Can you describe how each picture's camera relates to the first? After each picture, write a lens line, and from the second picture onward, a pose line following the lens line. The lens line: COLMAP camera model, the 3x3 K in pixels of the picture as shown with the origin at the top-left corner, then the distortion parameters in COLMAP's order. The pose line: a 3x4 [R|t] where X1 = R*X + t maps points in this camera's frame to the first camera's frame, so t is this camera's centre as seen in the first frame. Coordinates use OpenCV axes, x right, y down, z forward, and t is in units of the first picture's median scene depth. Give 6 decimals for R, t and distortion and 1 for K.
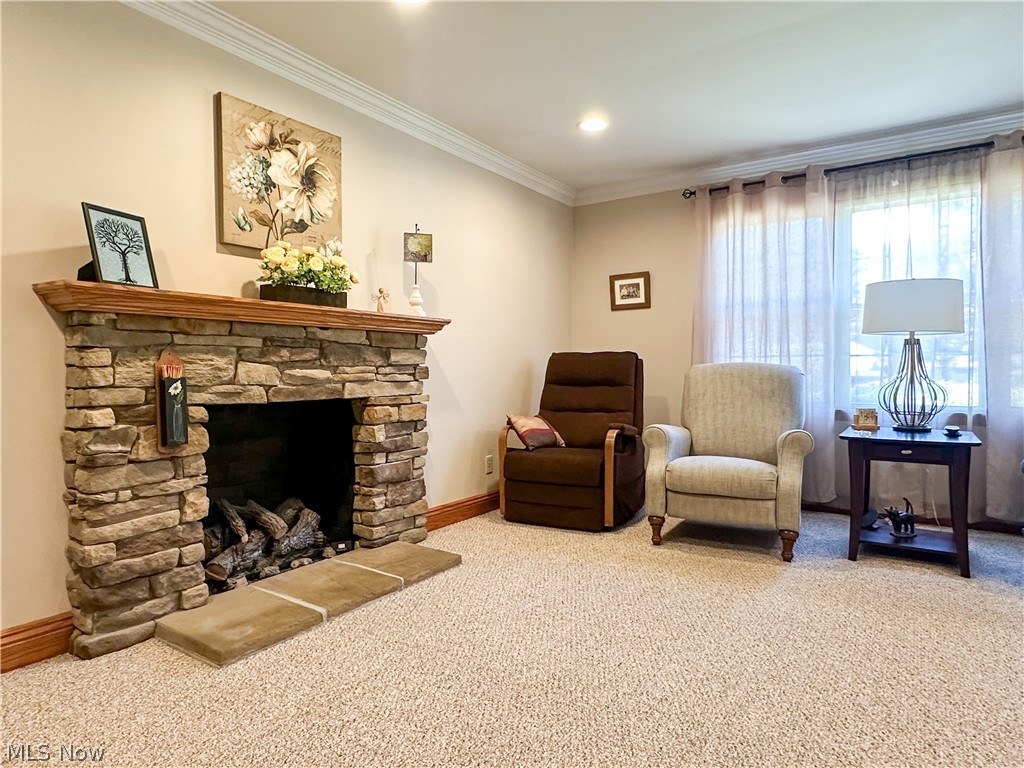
lens RADIAL K [[607.6, 0, 515.2], [0, 607.6, 387.5], [0, 0, 1]] dist [0.013274, 0.002936]
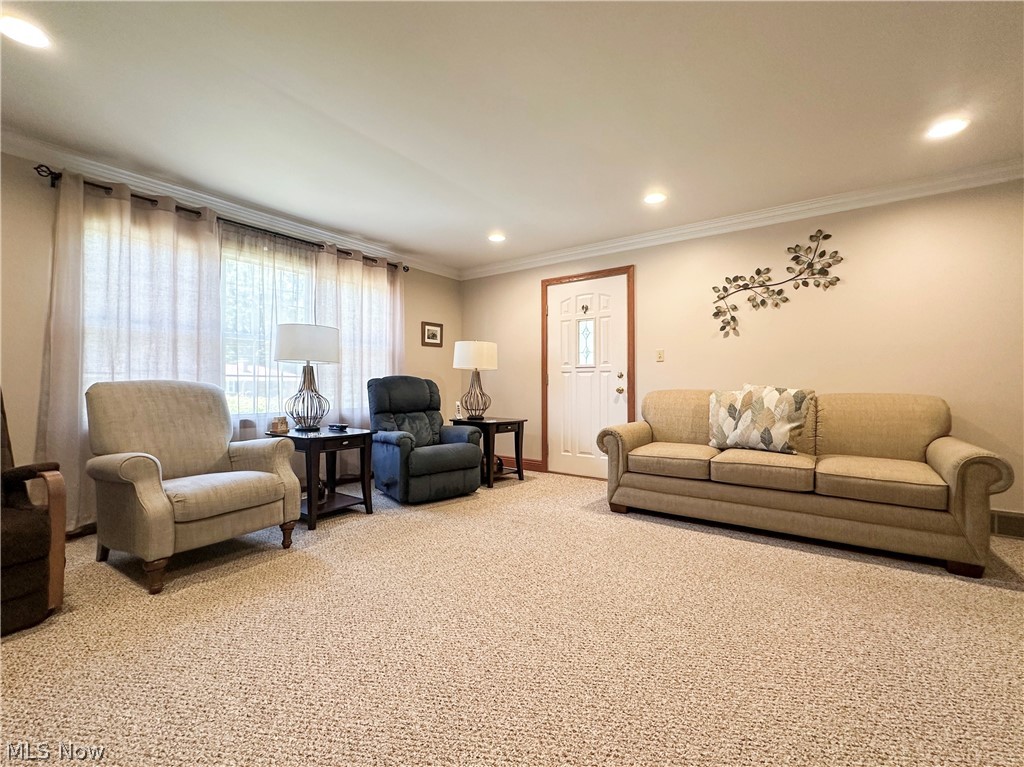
lens RADIAL K [[458.6, 0, 512.3], [0, 458.6, 378.5], [0, 0, 1]] dist [0.037460, -0.000094]
pose [[0.063481, 0.008919, 0.997943, -0.402099], [0.018220, 0.999783, -0.010094, -0.030016], [-0.997817, 0.018823, 0.063304, 0.438294]]
